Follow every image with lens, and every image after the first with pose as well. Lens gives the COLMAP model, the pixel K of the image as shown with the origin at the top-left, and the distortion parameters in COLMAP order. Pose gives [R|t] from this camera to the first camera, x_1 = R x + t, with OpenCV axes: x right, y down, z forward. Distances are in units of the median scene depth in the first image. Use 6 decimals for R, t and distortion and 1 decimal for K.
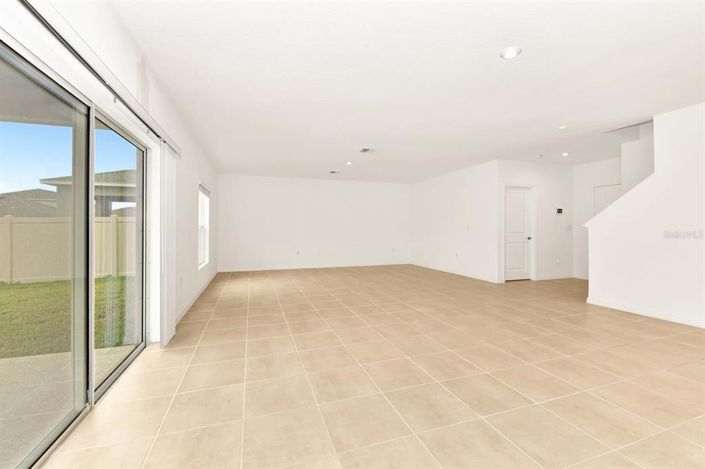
lens RADIAL K [[303.0, 0, 358.4], [0, 303.0, 231.9], [0, 0, 1]] dist [0.002468, -0.000108]
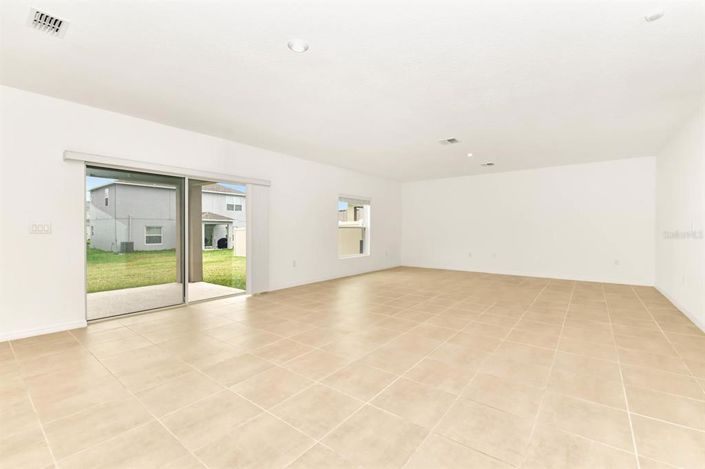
lens RADIAL K [[303.0, 0, 352.2], [0, 303.0, 231.8], [0, 0, 1]] dist [0.002468, -0.000108]
pose [[0.536636, 0.003180, -0.843808, 1.404206], [-0.006117, 0.999981, -0.000122, -0.000913], [0.843792, 0.005227, 0.536645, 0.631637]]
